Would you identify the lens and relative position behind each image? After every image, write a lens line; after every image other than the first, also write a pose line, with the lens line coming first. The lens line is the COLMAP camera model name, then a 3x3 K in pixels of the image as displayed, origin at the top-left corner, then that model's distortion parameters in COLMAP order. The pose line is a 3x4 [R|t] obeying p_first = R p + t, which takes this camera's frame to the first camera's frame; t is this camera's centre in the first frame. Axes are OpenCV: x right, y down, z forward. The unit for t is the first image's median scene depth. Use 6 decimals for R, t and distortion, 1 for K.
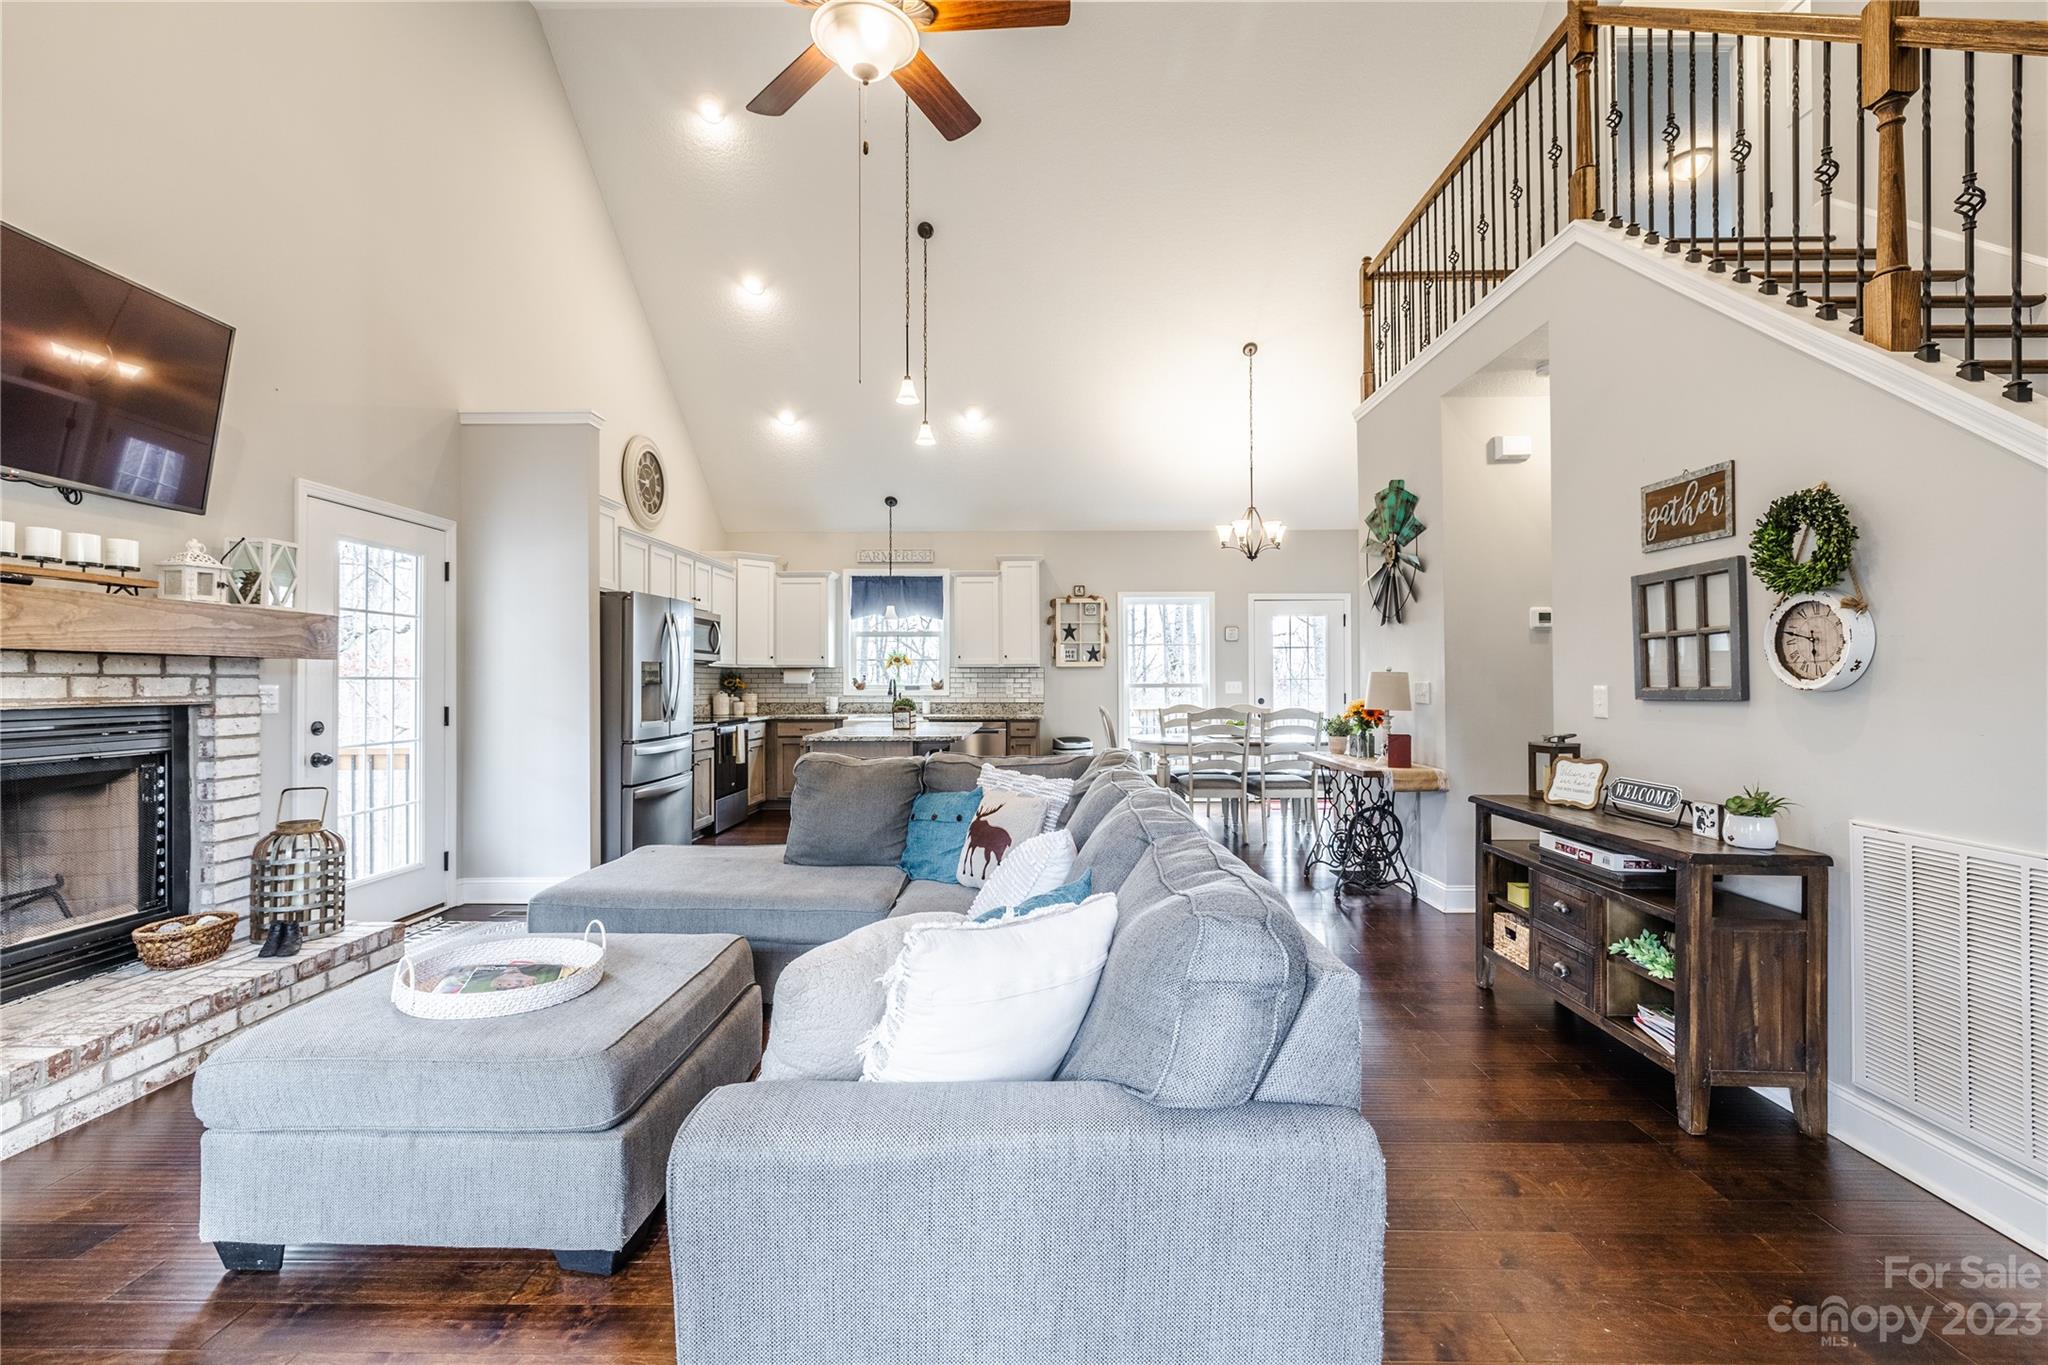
lens RADIAL K [[868.7, 0, 1028.9], [0, 868.7, 673.2], [0, 0, 1]] dist [-0.000396, 0.000000]
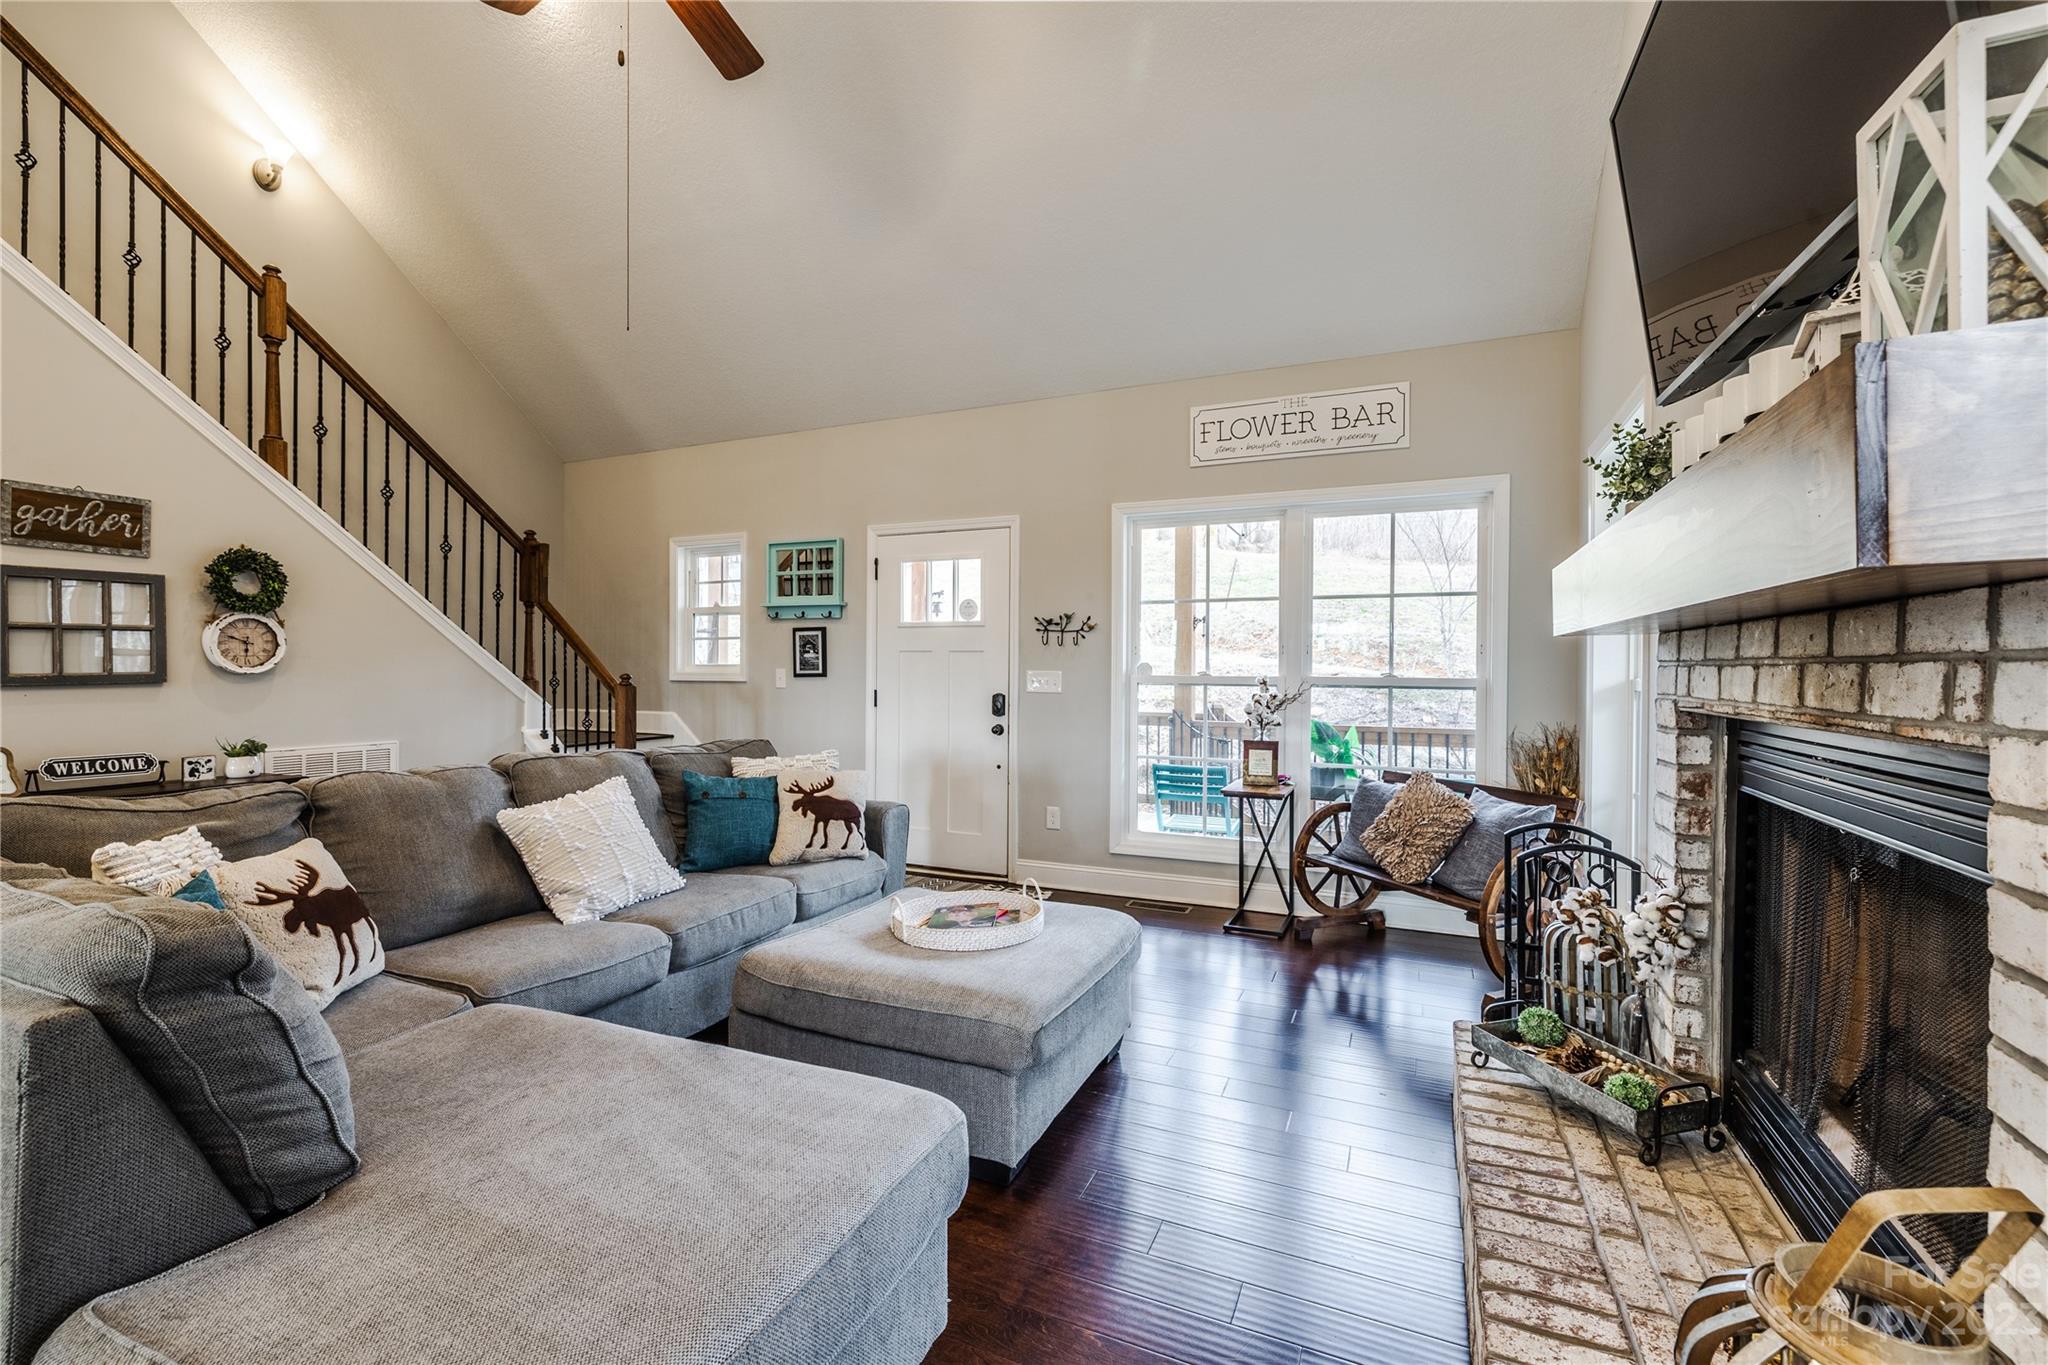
lens RADIAL K [[868.7, 0, 1032.8], [0, 868.7, 668.8], [0, 0, 1]] dist [-0.000396, 0.000000]
pose [[-0.918876, -0.001804, 0.394543, -0.815705], [-0.006286, 0.999930, -0.010066, 0.012876], [-0.394497, -0.011729, -0.918822, 1.458314]]
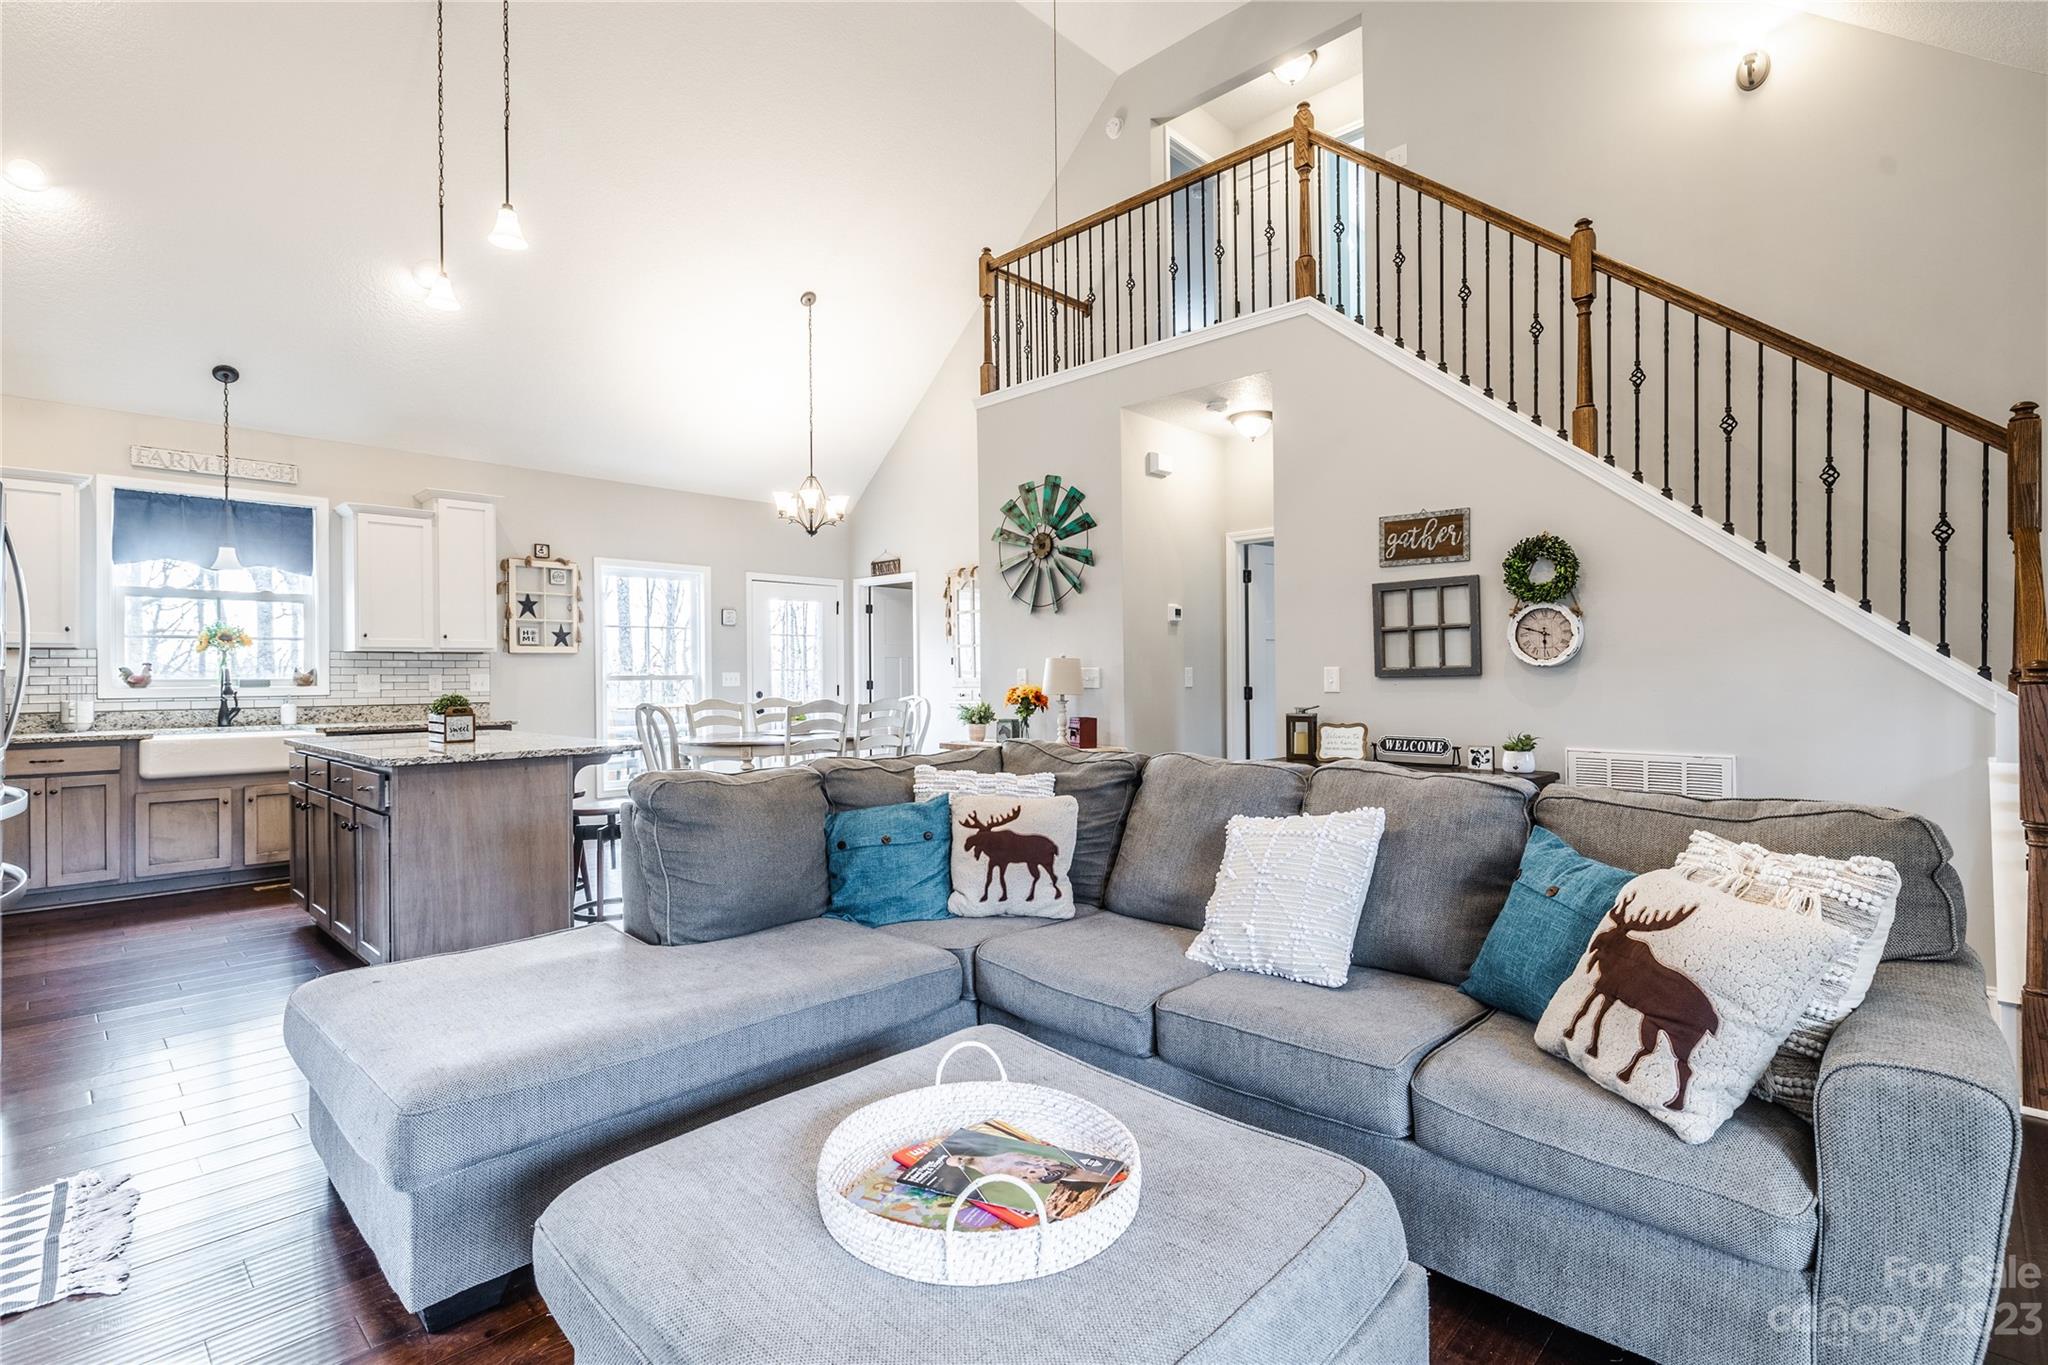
lens RADIAL K [[938.7, 0, 1036.0], [0, 938.7, 677.6], [0, 0, 1]] dist [-0.002679, 0.000897]
pose [[0.681189, -0.006091, 0.732082, -0.709139], [-0.000396, 0.999962, 0.008687, 0.019386], [-0.732108, -0.006207, 0.681161, 0.404479]]
